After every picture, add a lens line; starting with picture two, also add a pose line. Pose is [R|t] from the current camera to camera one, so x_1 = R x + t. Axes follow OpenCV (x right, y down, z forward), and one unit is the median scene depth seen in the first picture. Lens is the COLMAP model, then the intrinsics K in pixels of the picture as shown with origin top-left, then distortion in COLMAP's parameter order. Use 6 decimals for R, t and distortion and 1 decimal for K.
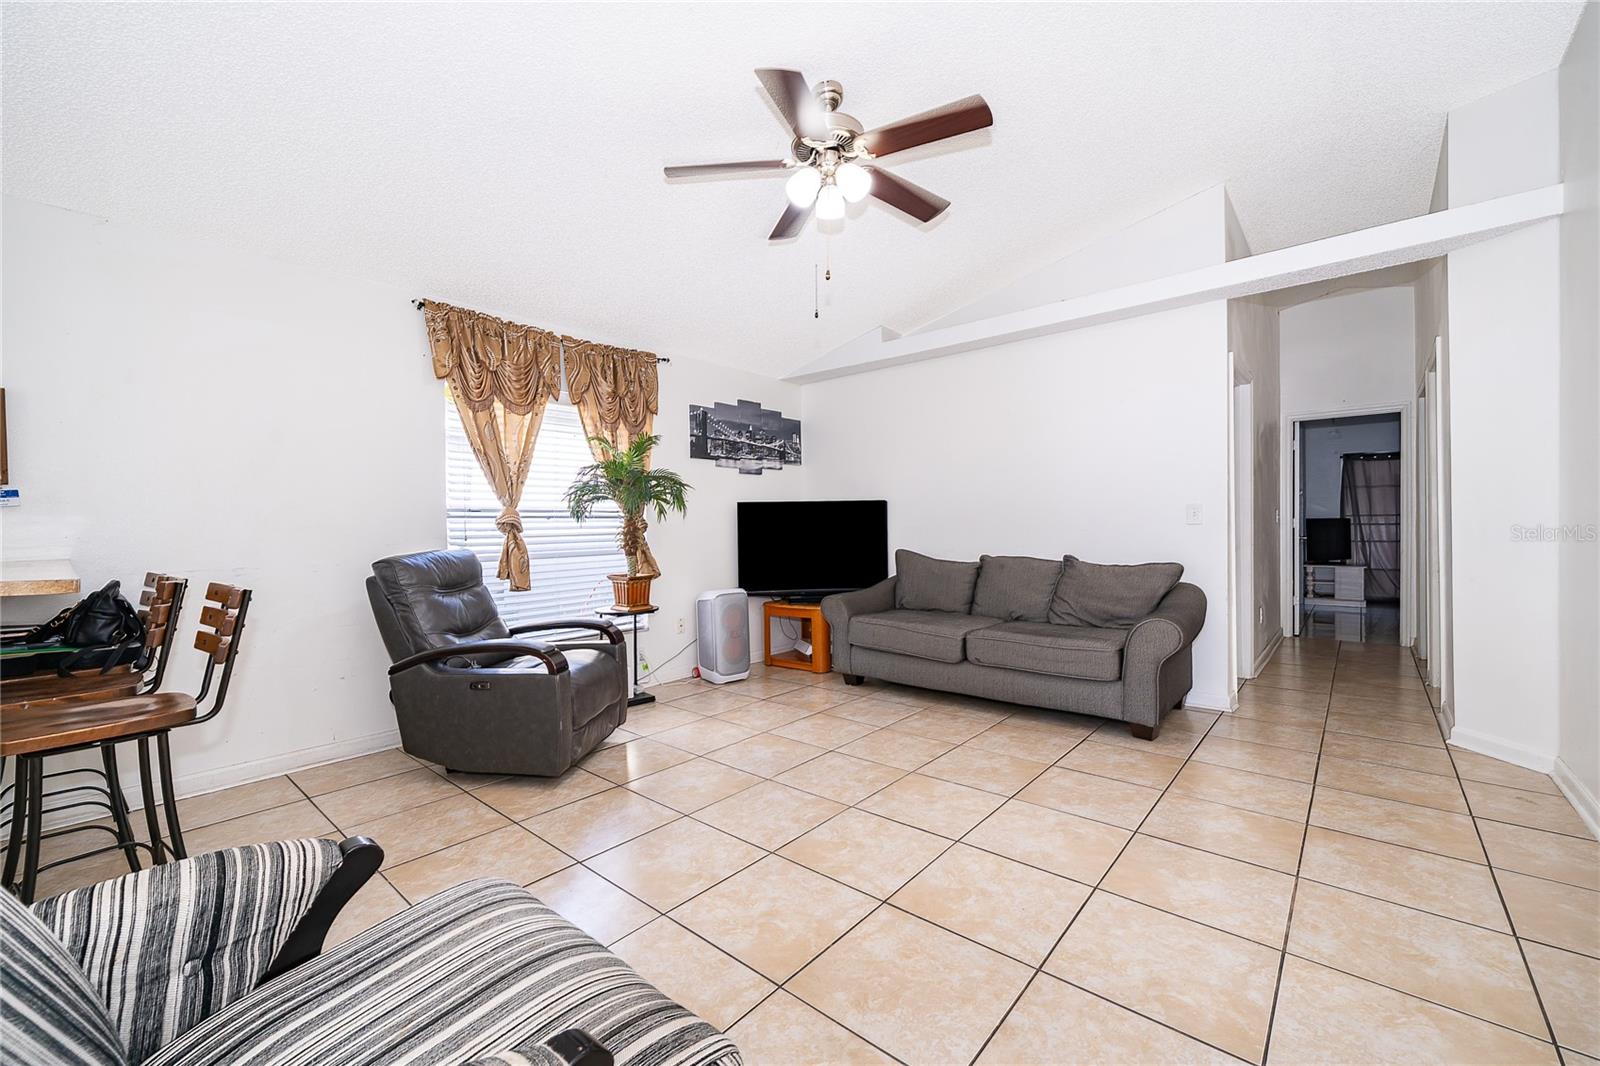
lens RADIAL K [[646.7, 0, 800.0], [0, 646.7, 533.0], [0, 0, 1]] dist [-0.003137, -0.000503]
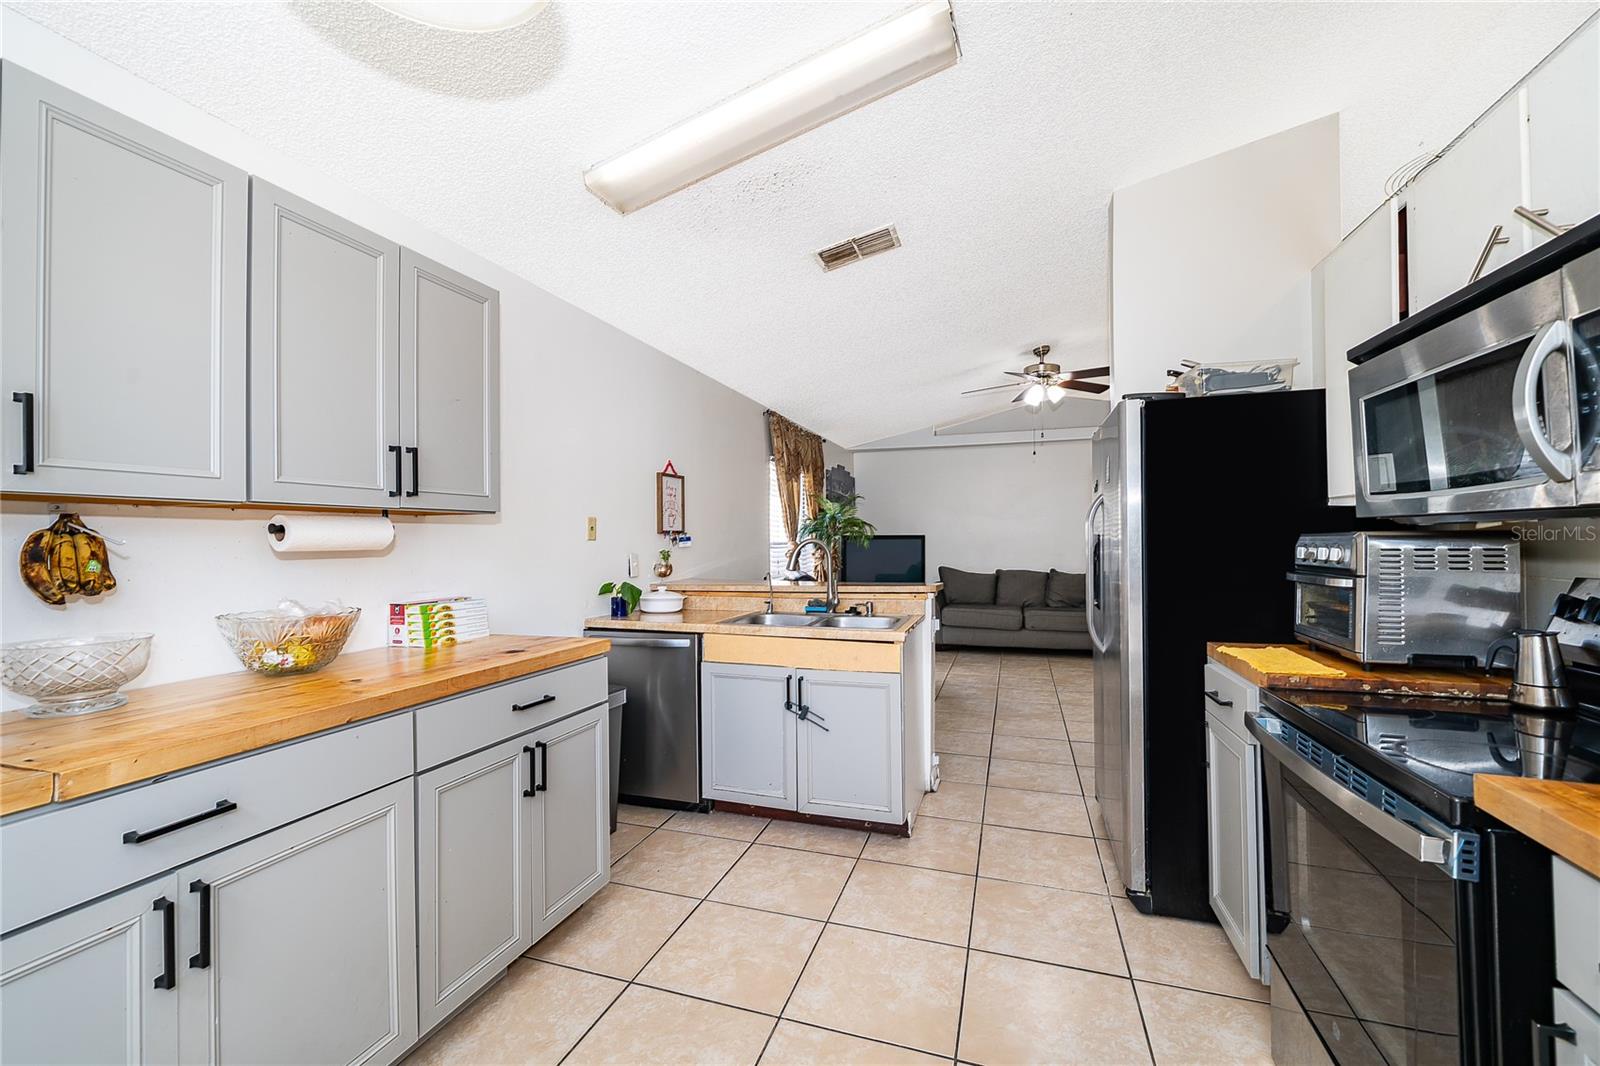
lens RADIAL K [[644.5, 0, 800.0], [0, 644.5, 533.0], [0, 0, 1]] dist [-0.000383, -0.000025]
pose [[0.924429, 0.006517, 0.381297, -0.976918], [0.004745, 0.999580, -0.028590, -0.016462], [-0.381323, 0.028239, 0.924010, -0.401117]]
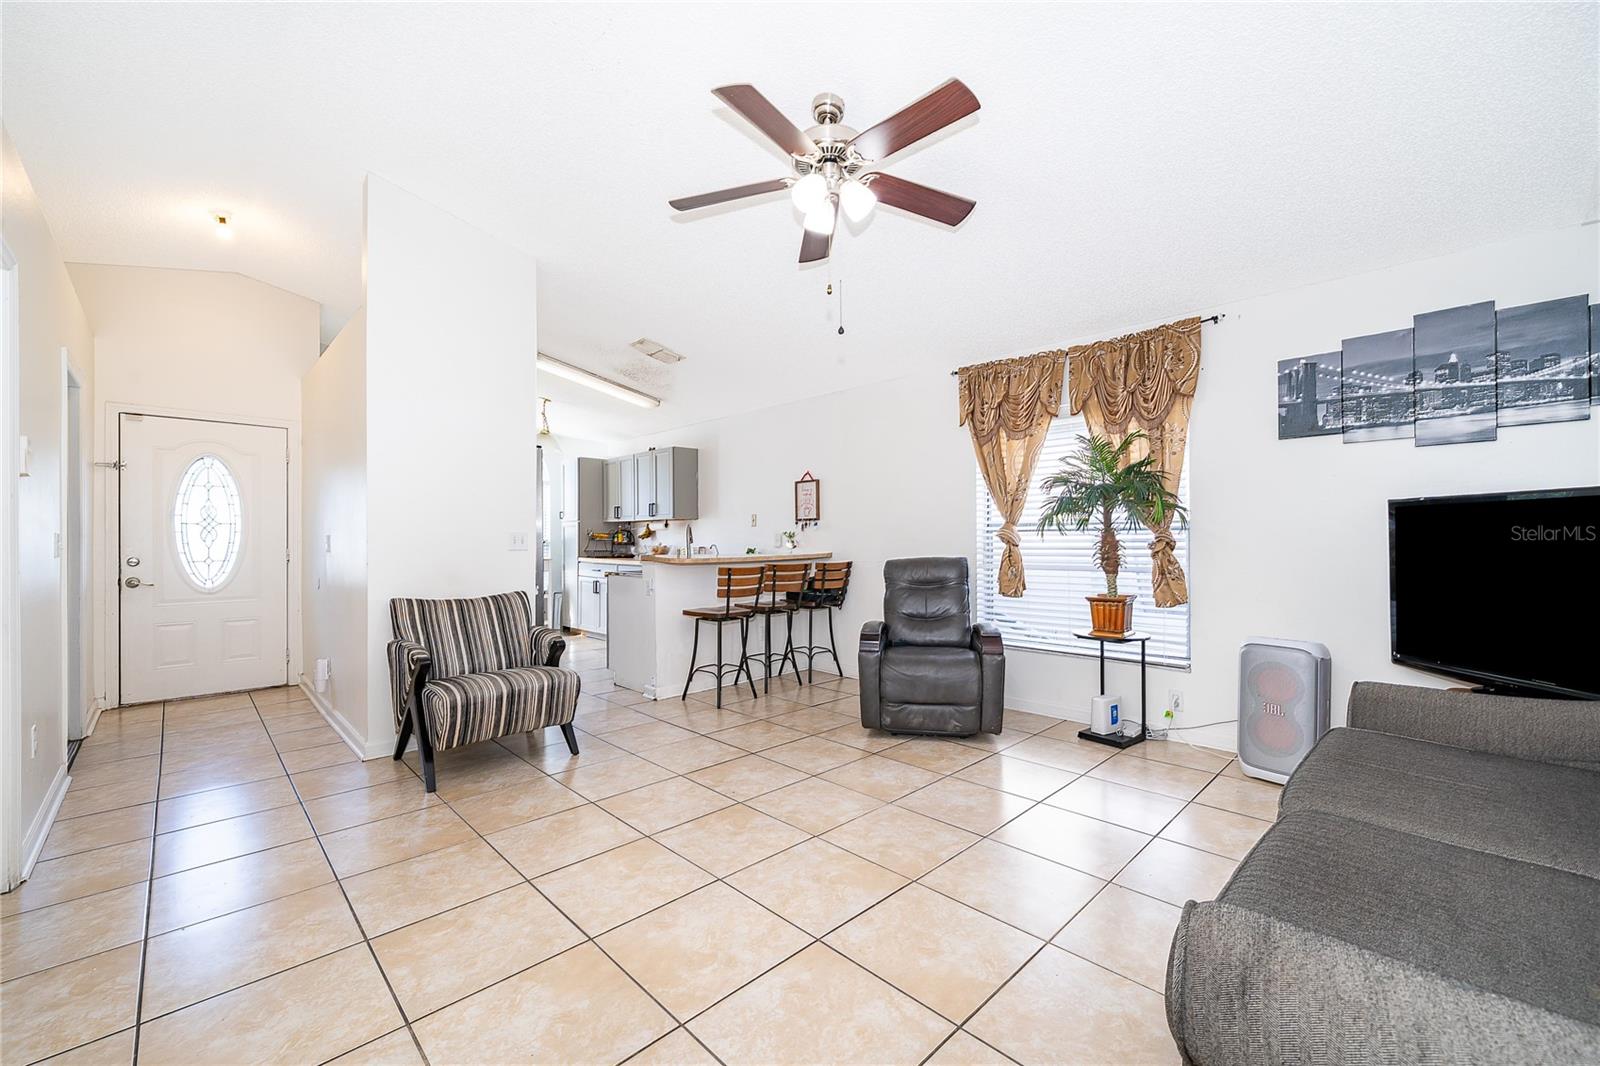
lens RADIAL K [[646.6, 0, 799.3], [0, 646.6, 536.4], [0, 0, 1]] dist [-0.001836, -0.000254]
pose [[-0.085483, 0.010887, -0.996280, 0.703763], [-0.004744, 0.999925, 0.011334, -0.025509], [0.996328, 0.005696, -0.085425, 0.711609]]
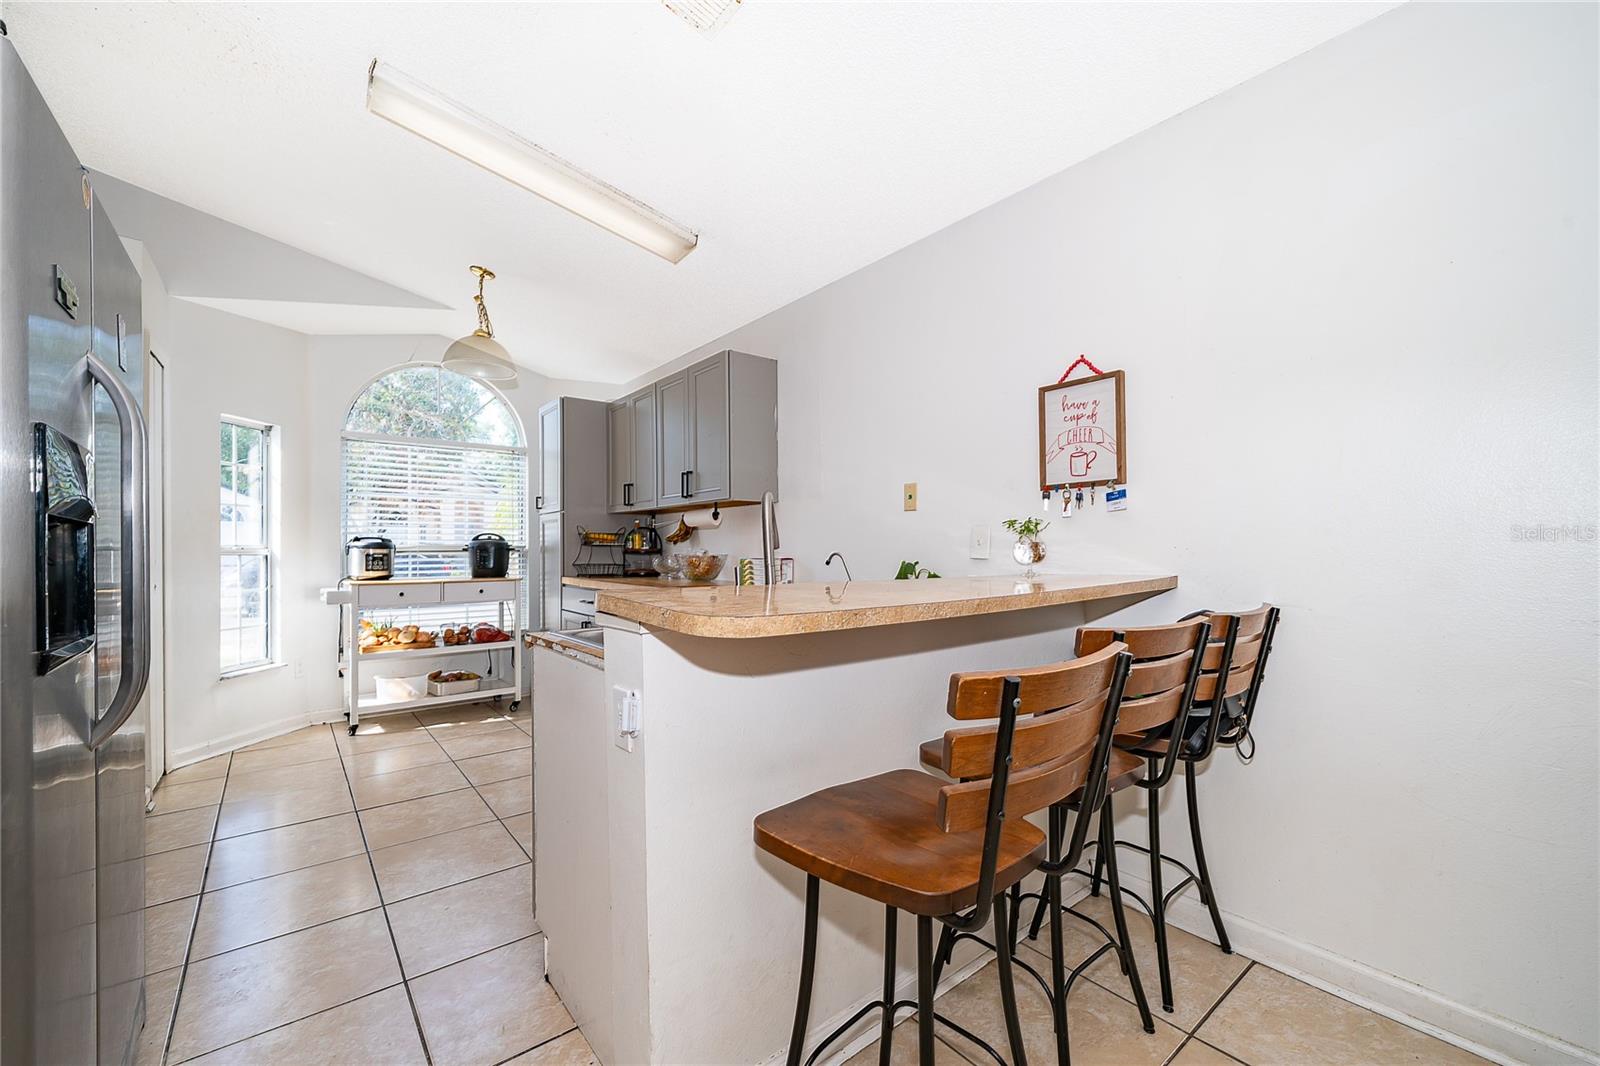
lens RADIAL K [[639.4, 0, 793.7], [0, 639.4, 545.0], [0, 0, 1]] dist [-0.000362, 0.000040]
pose [[-0.183227, 0.010052, -0.983019, -0.199069], [-0.002831, 0.999938, 0.010753, -0.001494], [0.983067, 0.004753, -0.183187, 0.462253]]
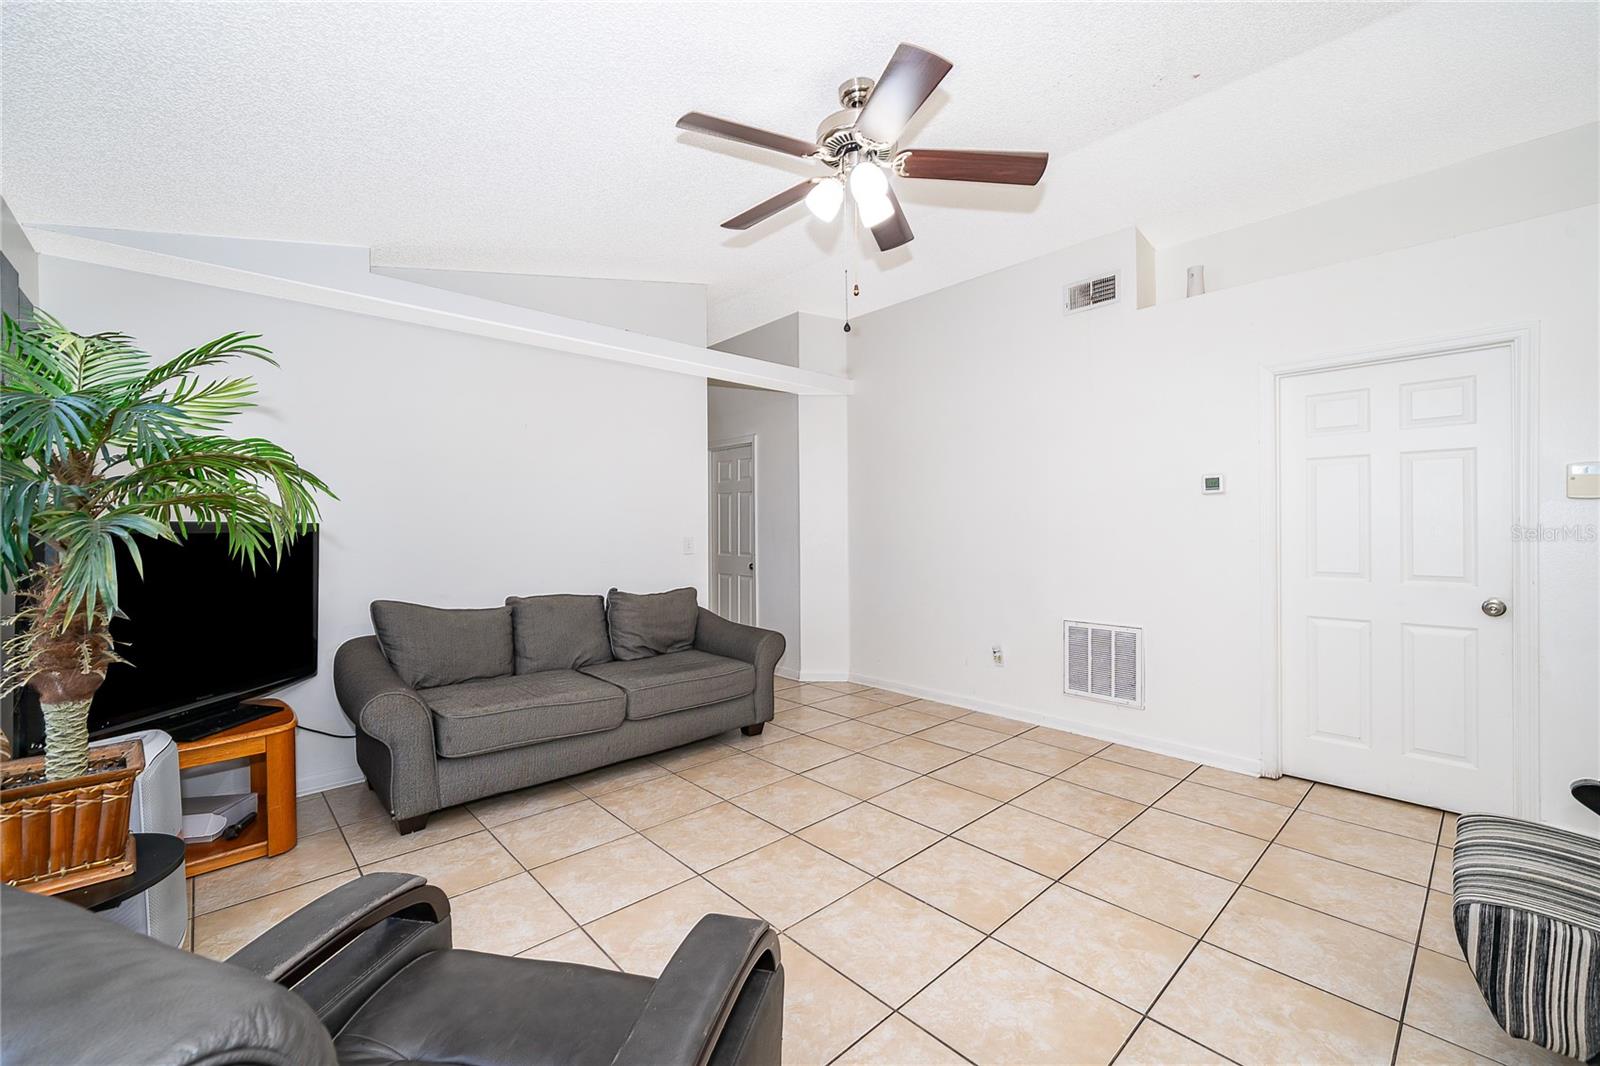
lens RADIAL K [[646.6, 0, 799.3], [0, 646.6, 536.4], [0, 0, 1]] dist [-0.001836, -0.000254]
pose [[0.109596, 0.002584, 0.993973, -0.571326], [0.012313, 0.999916, -0.003957, -0.040222], [-0.993900, 0.012673, 0.109556, 0.675671]]
